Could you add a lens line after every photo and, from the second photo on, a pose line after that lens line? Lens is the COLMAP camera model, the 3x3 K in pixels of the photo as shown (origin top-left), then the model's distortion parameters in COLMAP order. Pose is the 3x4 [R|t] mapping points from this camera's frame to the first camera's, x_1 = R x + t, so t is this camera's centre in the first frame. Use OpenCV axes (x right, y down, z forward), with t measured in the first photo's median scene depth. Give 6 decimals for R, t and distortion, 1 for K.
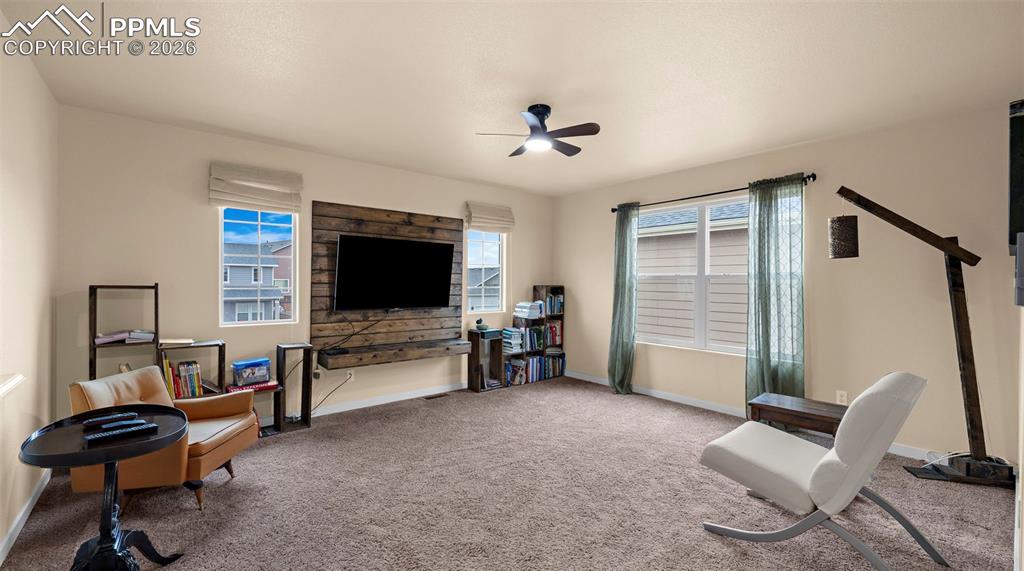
lens RADIAL K [[423.6, 0, 508.8], [0, 423.6, 280.7], [0, 0, 1]] dist [0.000222, 0.000332]
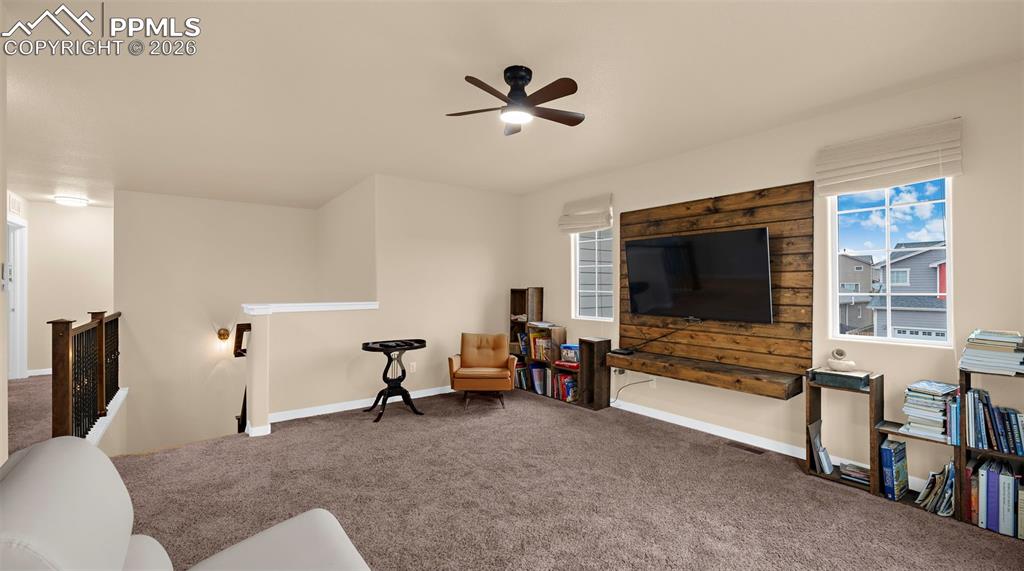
lens RADIAL K [[423.6, 0, 508.8], [0, 423.6, 287.6], [0, 0, 1]] dist [0.000222, 0.000332]
pose [[-0.055256, -0.004846, -0.998460, 0.589942], [0.004438, 0.999977, -0.005098, 0.009704], [0.998462, -0.004712, -0.055234, 0.684546]]
